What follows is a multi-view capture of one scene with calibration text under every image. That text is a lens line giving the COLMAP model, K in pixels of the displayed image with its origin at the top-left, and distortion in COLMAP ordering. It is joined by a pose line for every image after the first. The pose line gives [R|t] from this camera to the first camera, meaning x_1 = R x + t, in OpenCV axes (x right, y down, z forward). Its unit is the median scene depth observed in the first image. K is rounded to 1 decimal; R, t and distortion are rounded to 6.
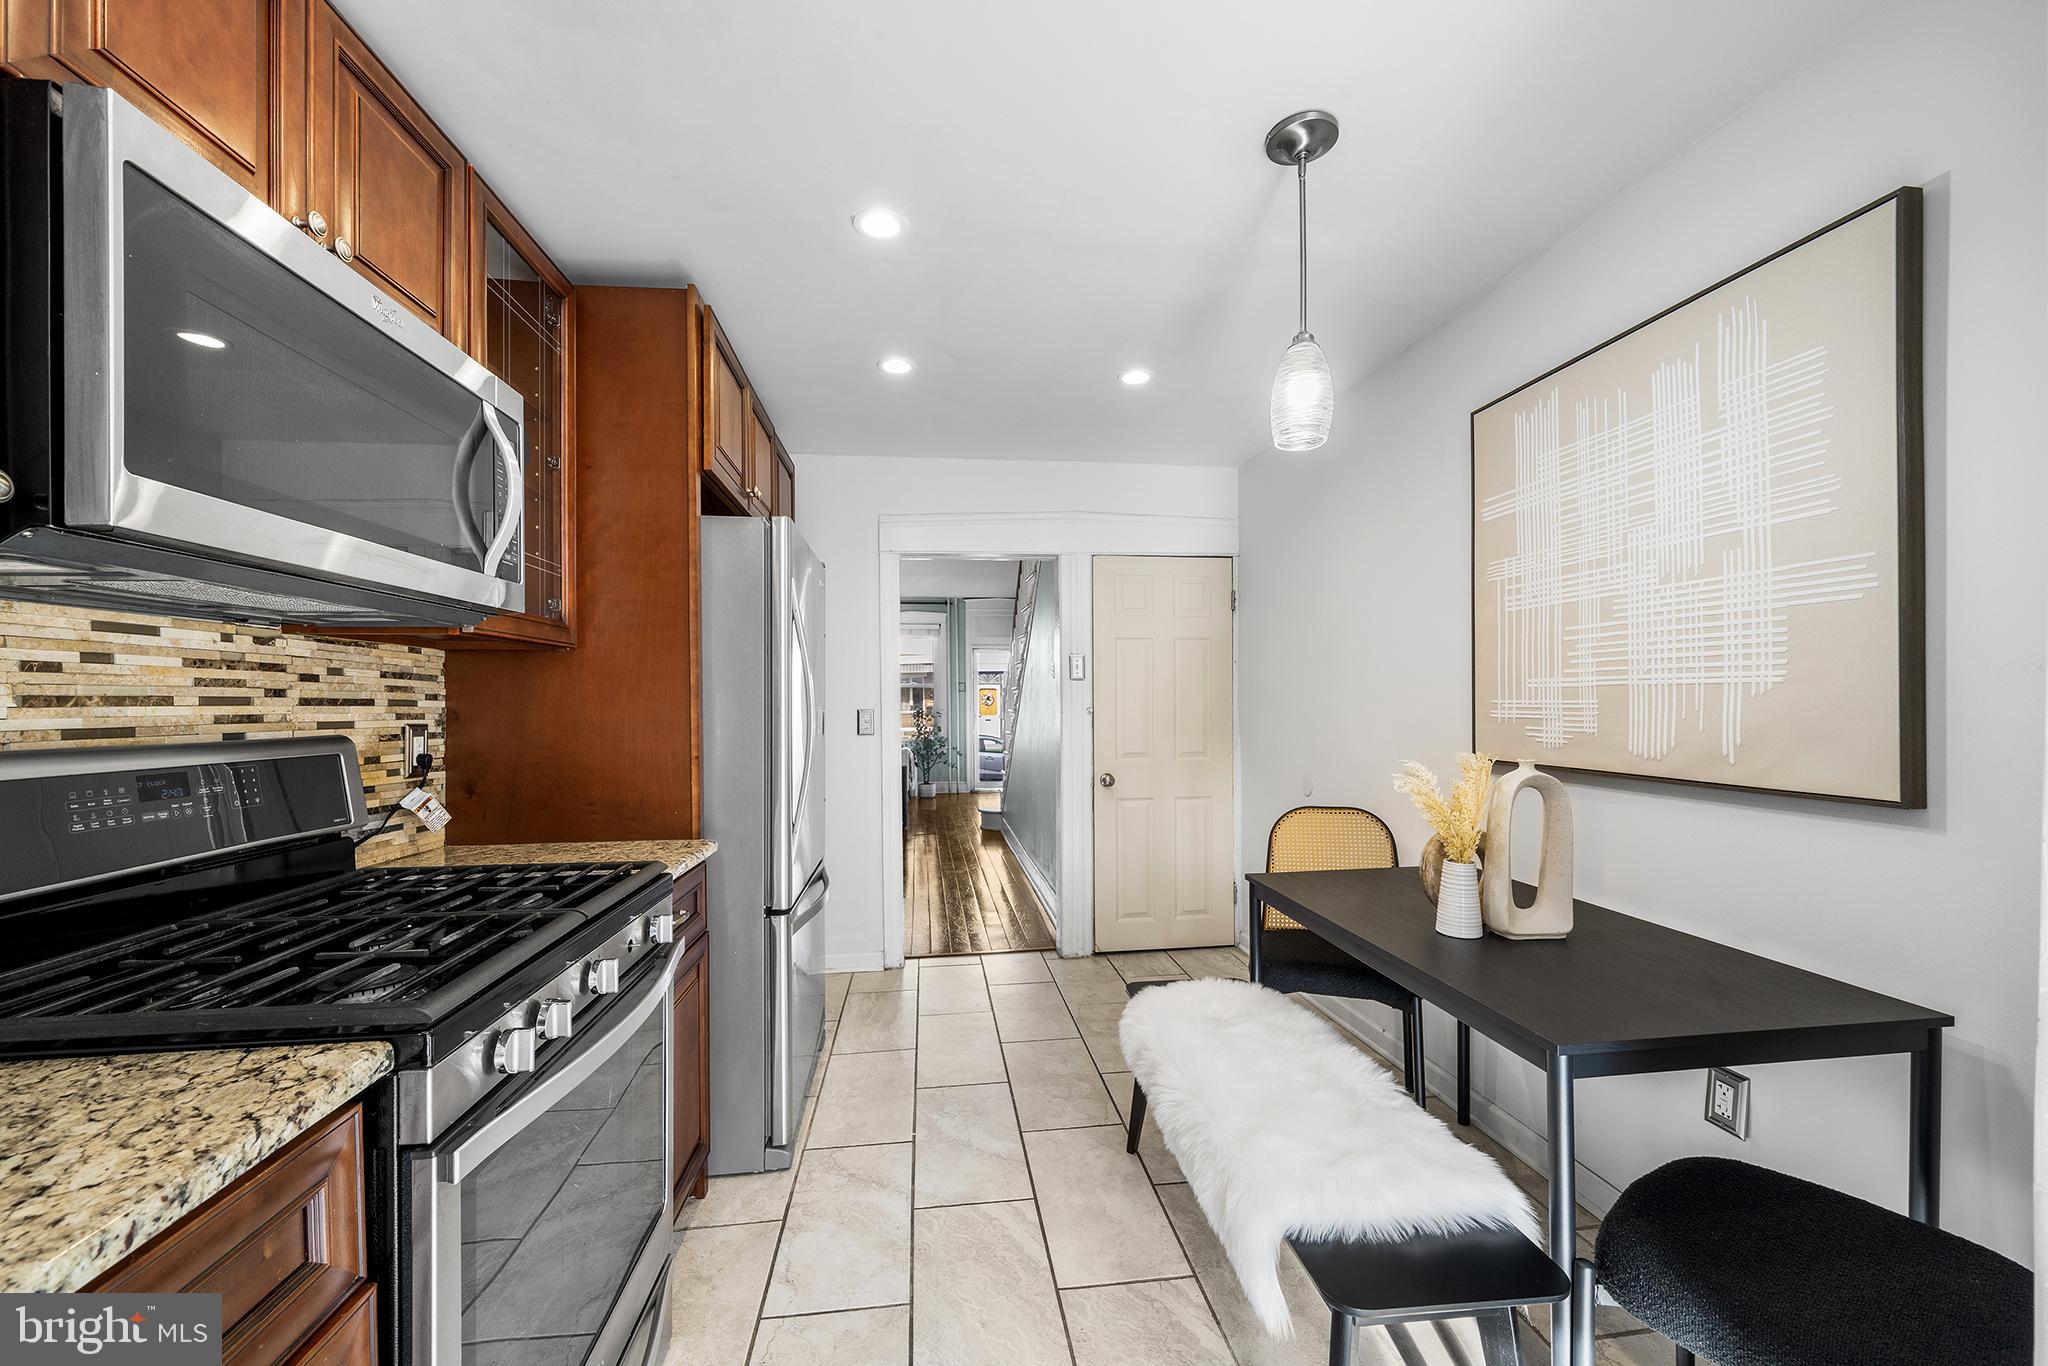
lens RADIAL K [[785.9, 0, 1021.4], [0, 785.9, 705.5], [0, 0, 1]] dist [-0.002424, -0.000453]
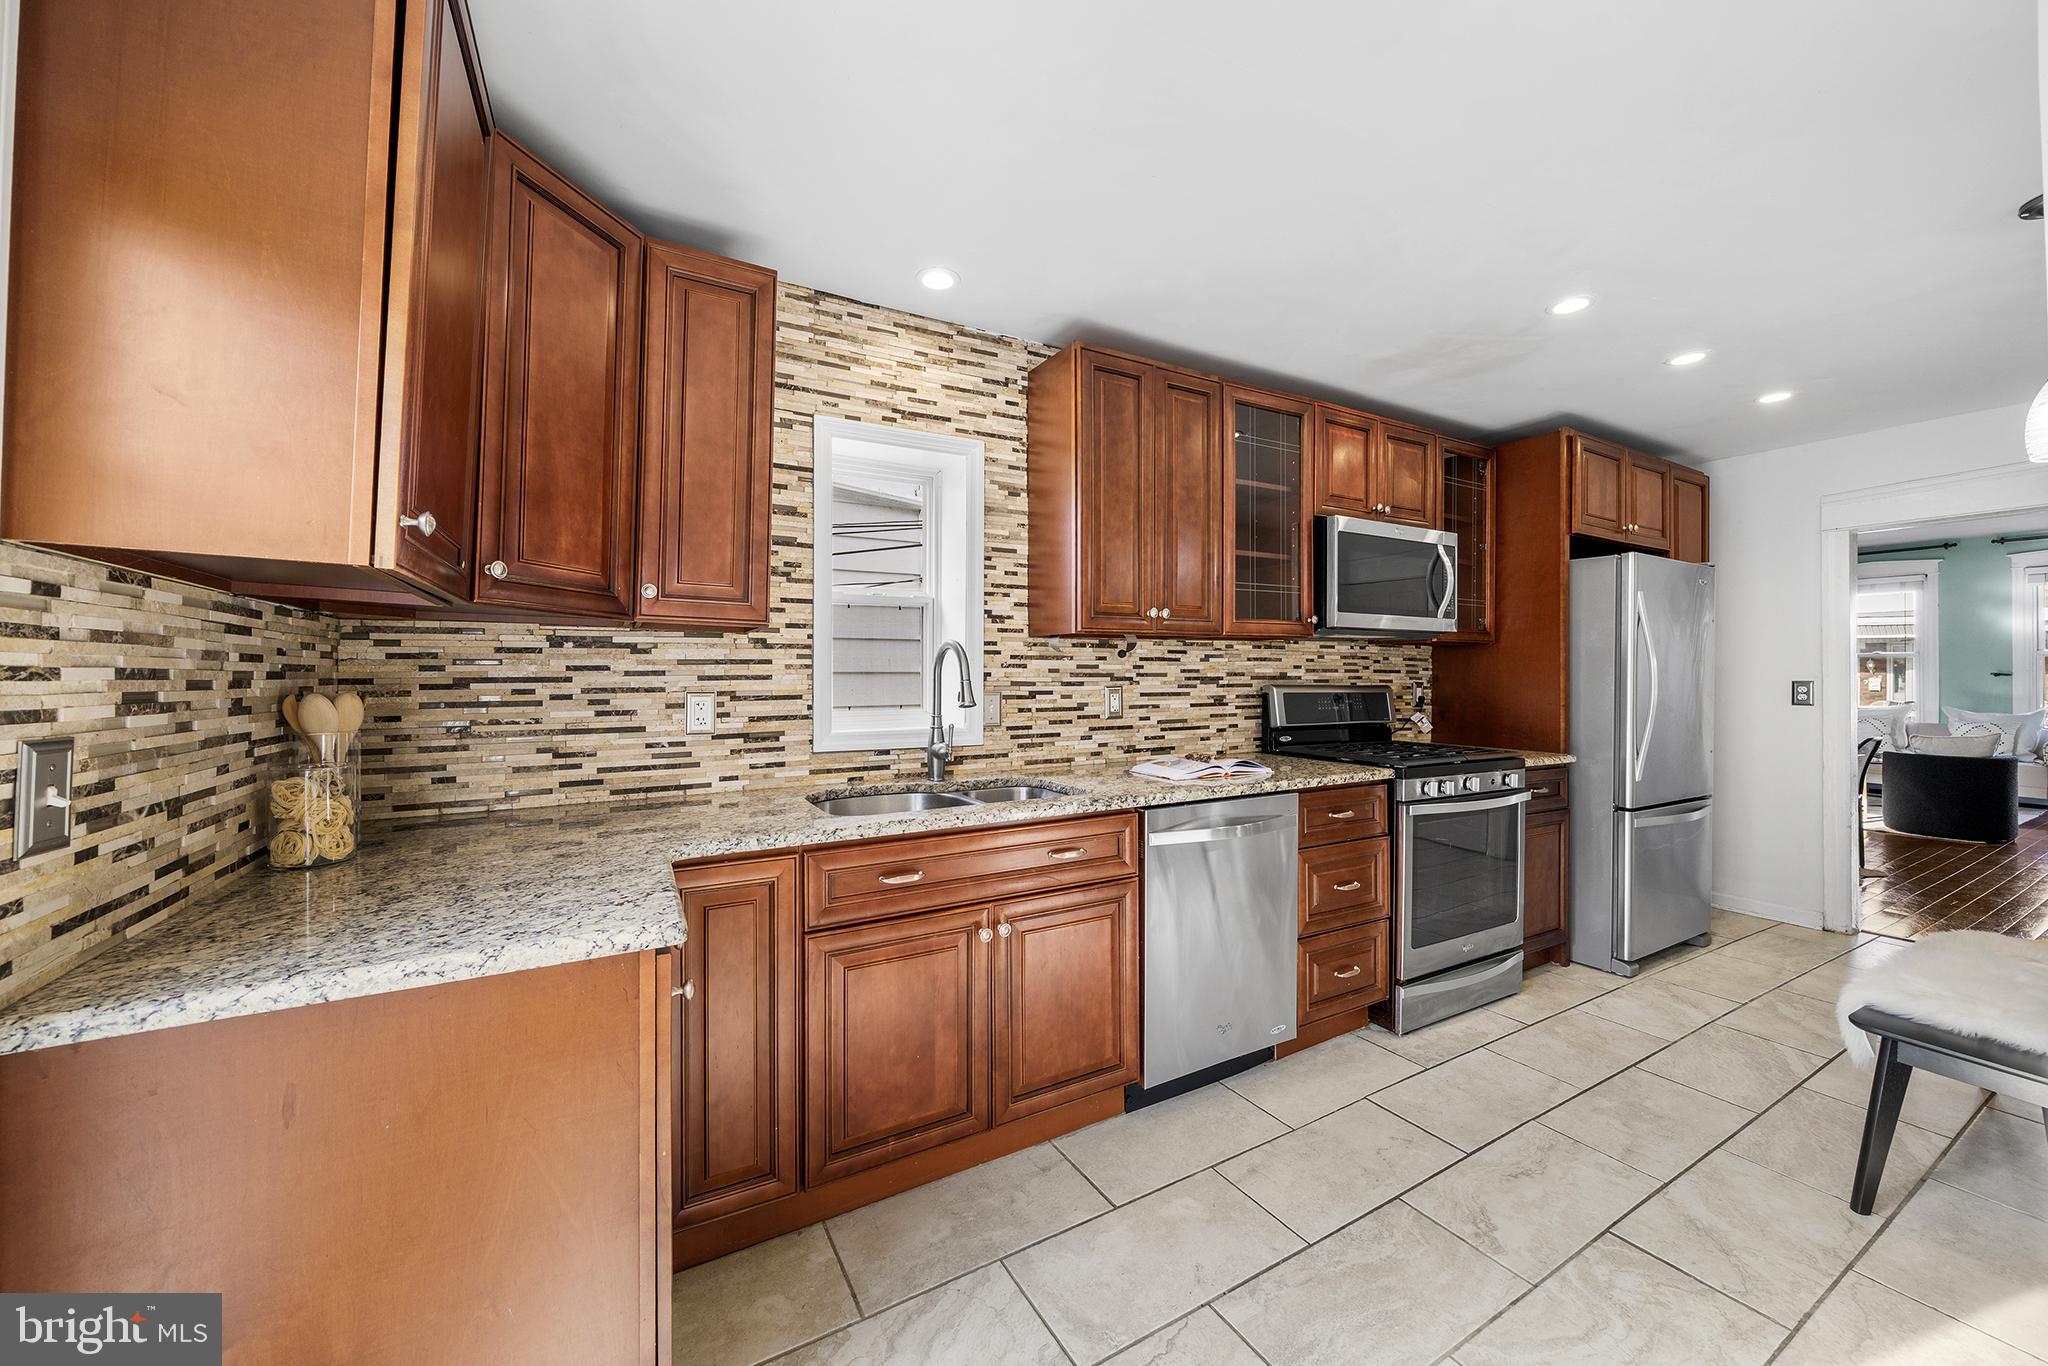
lens RADIAL K [[757.4, 0, 1021.4], [0, 757.4, 669.6], [0, 0, 1]] dist [-0.001979, -0.000032]
pose [[0.382216, 0.004350, -0.924063, 0.788948], [-0.010771, 0.999942, 0.000253, 0.001244], [0.924010, 0.009856, 0.382240, -0.860266]]
